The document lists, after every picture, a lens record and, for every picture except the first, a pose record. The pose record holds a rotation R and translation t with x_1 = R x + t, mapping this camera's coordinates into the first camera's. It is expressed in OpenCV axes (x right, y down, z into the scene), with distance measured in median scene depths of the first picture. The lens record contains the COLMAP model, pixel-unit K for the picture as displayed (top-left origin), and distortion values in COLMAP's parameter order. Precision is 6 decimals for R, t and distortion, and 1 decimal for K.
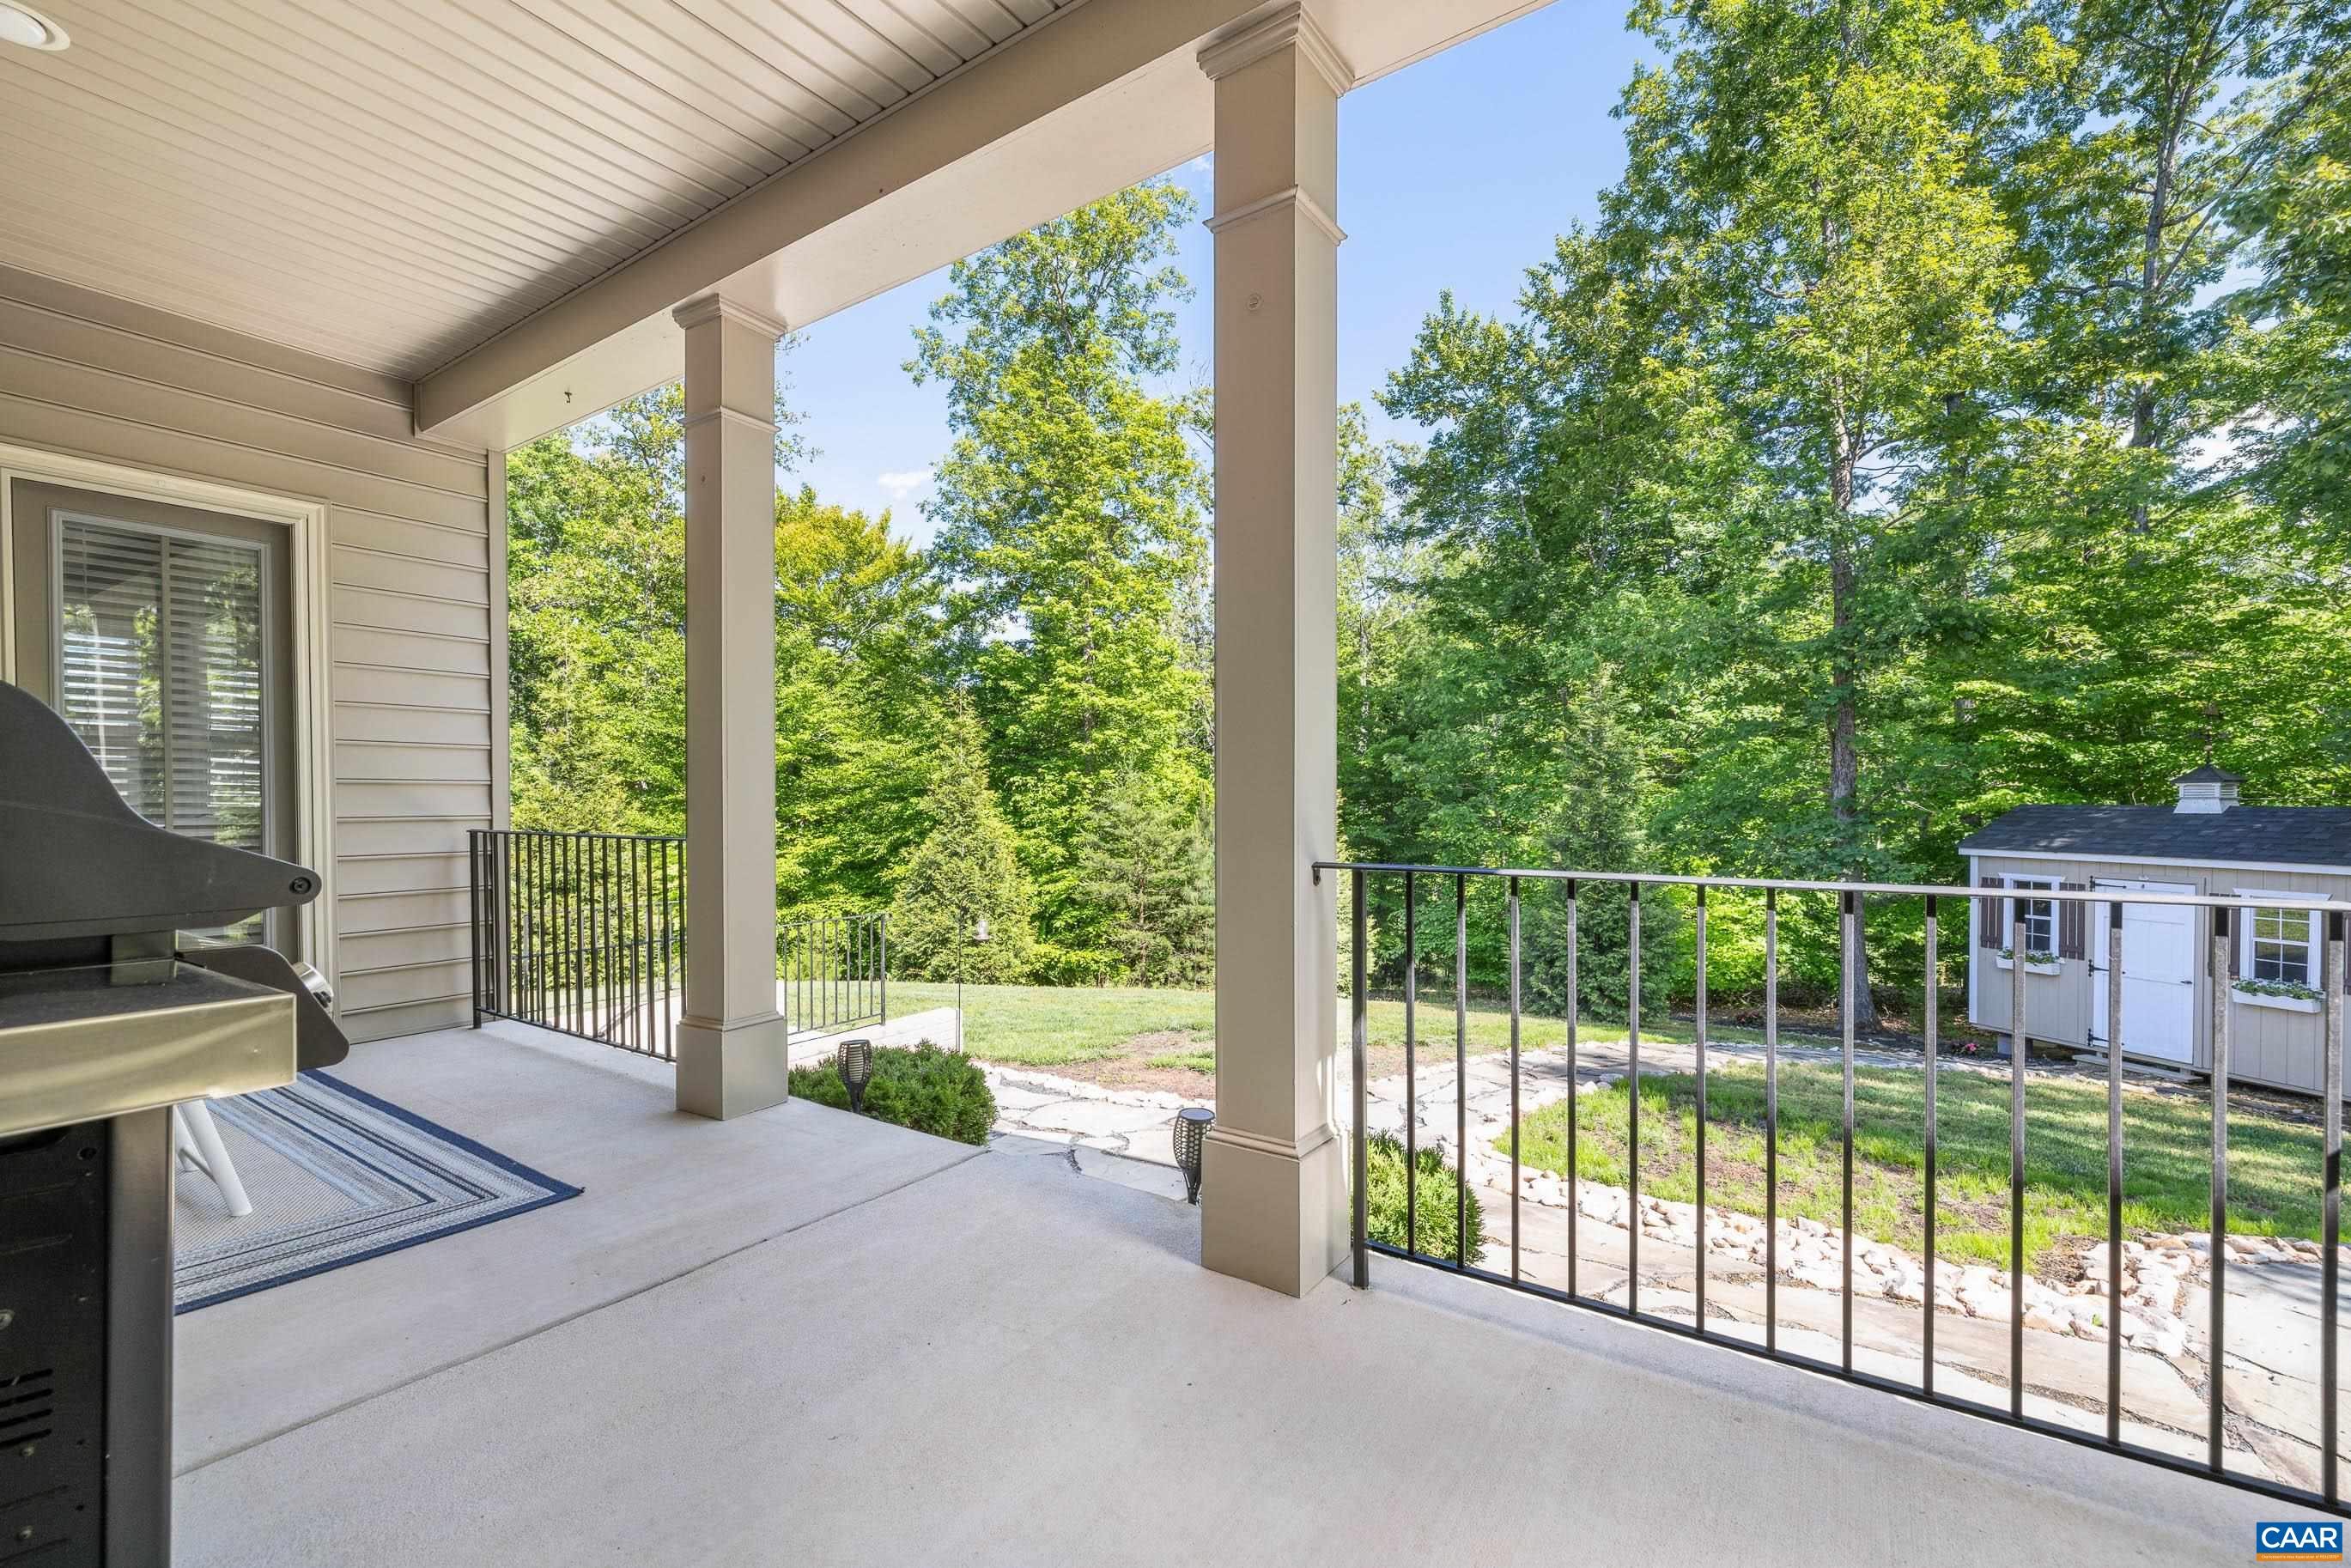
lens RADIAL K [[1046.8, 0, 1169.4], [0, 1046.8, 798.8], [0, 0, 1]] dist [-0.000201, 0.000071]
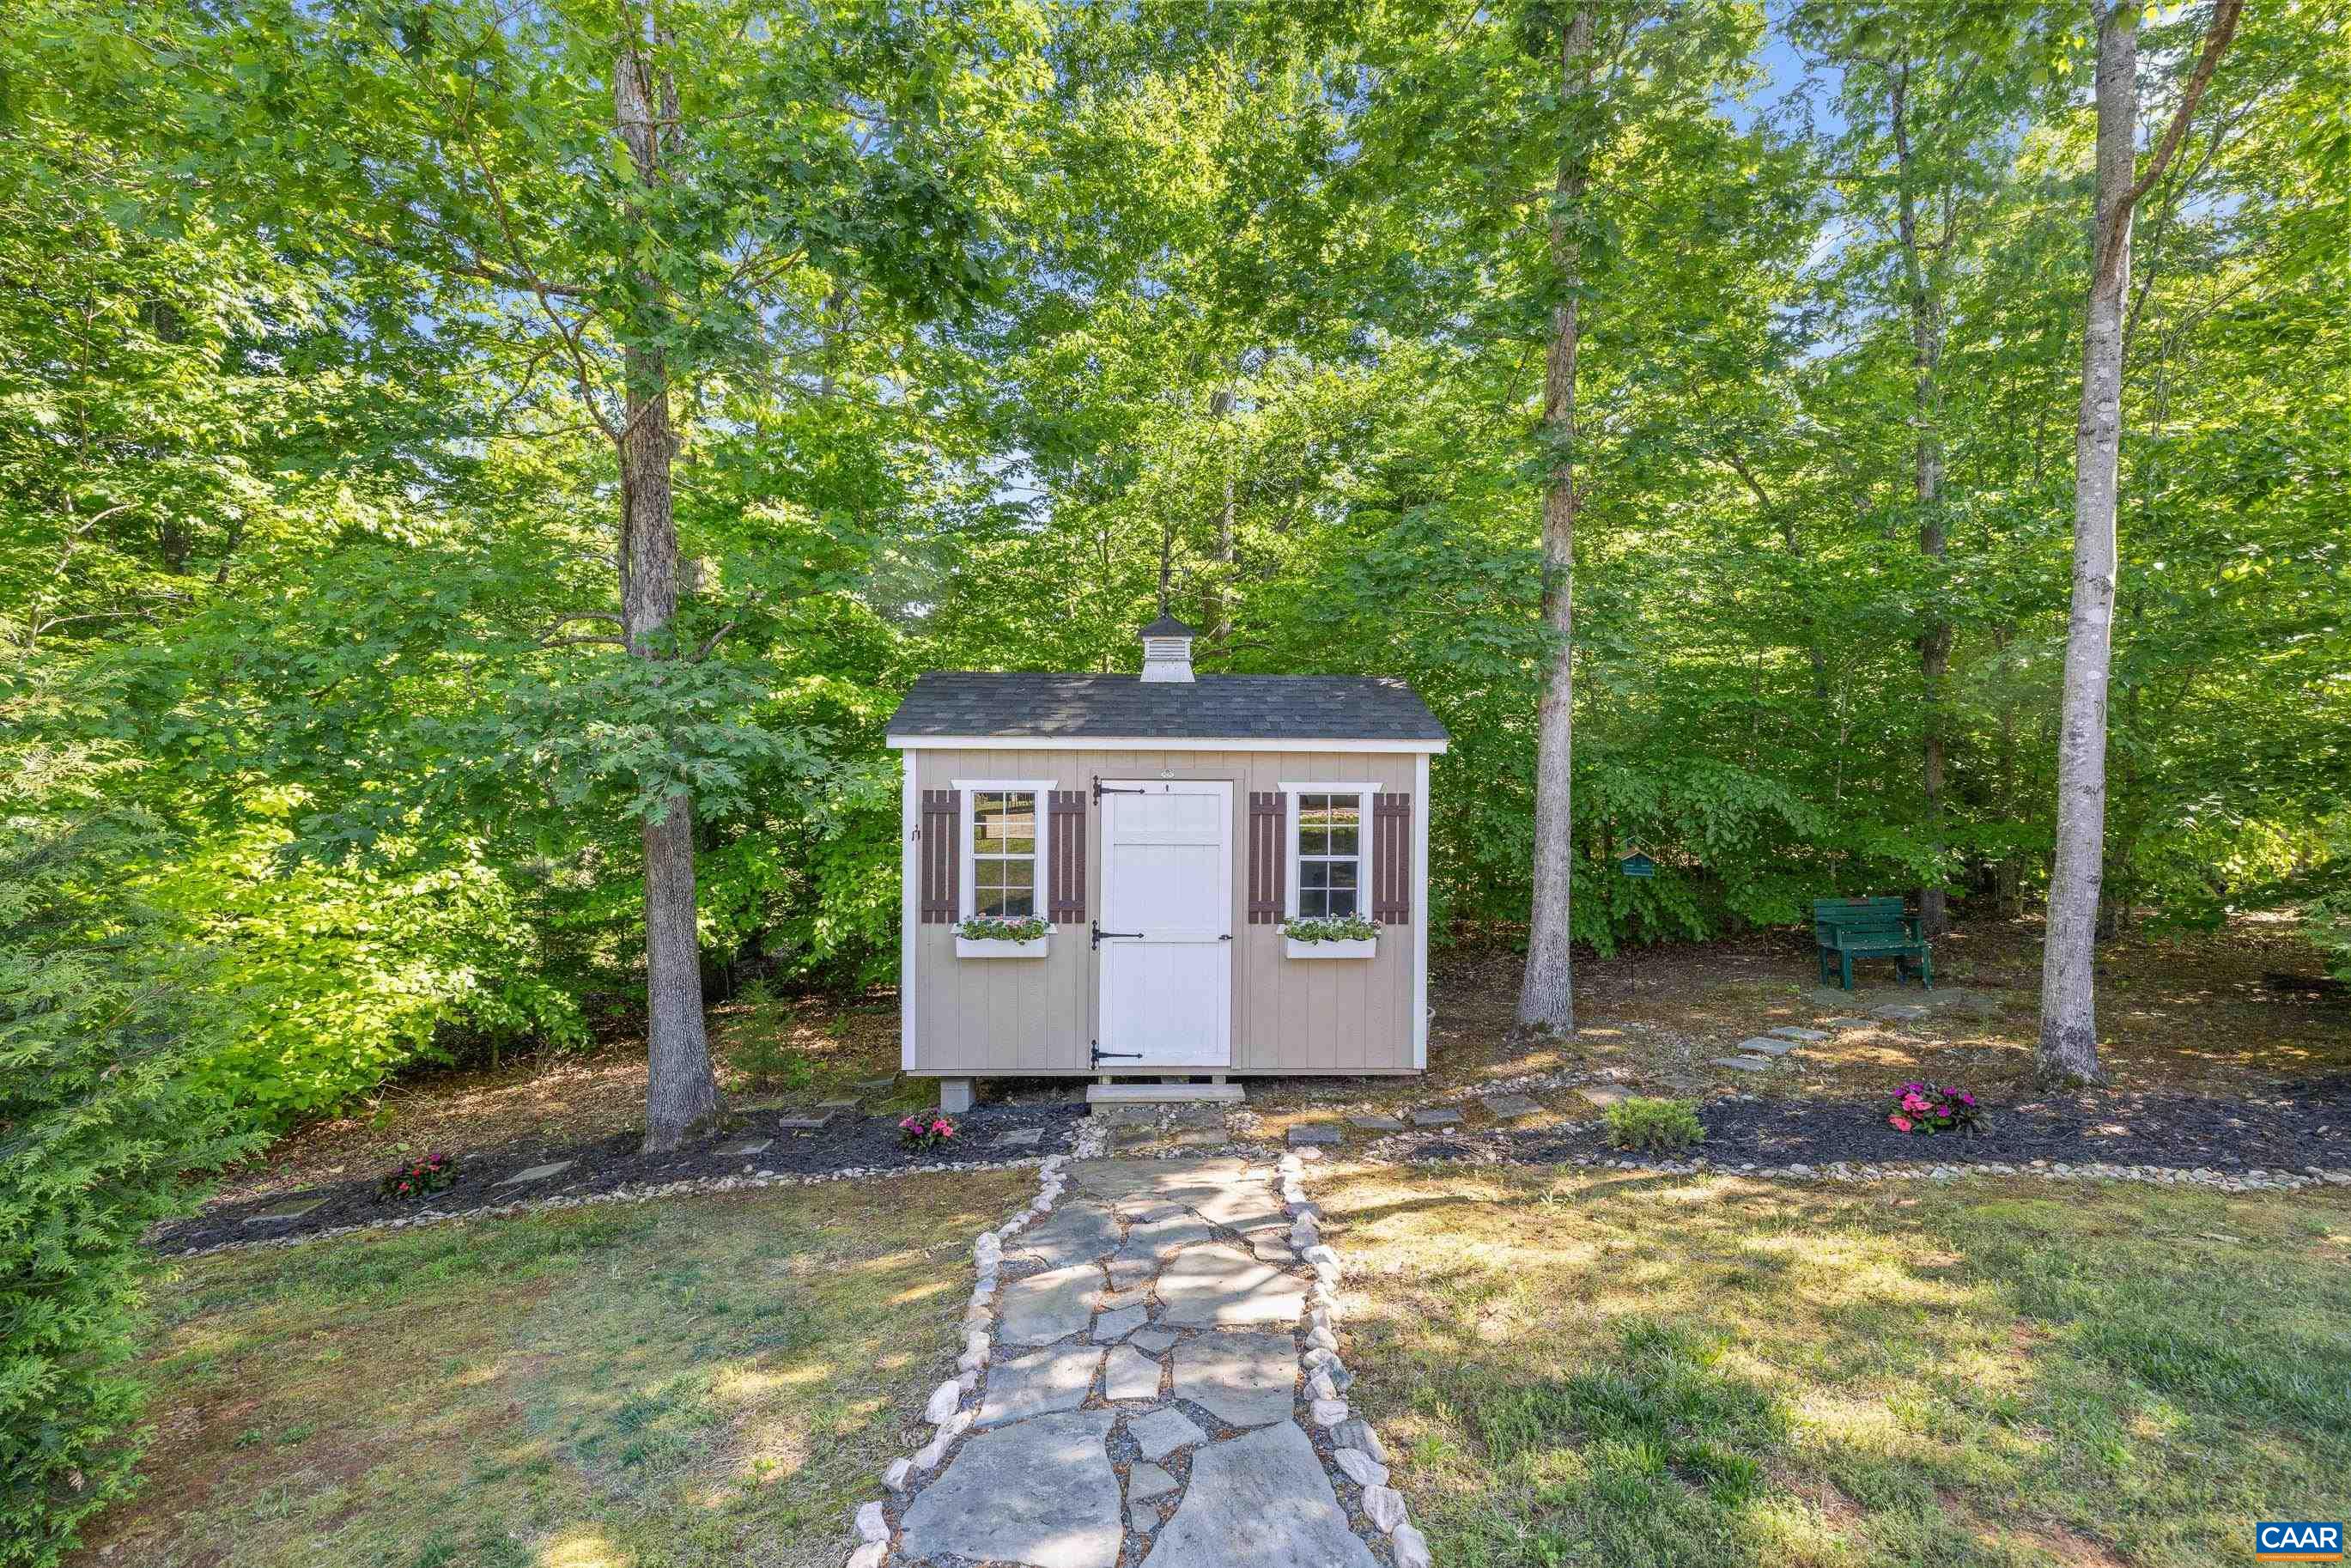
lens RADIAL K [[1046.8, 0, 1168.4], [0, 1046.8, 784.9], [0, 0, 1]] dist [-0.000201, 0.000071]
pose [[0.340091, -0.003905, 0.940384, 0.341778], [0.004073, 0.999988, 0.002679, 0.075359], [-0.940384, 0.002919, 0.340103, 0.748387]]
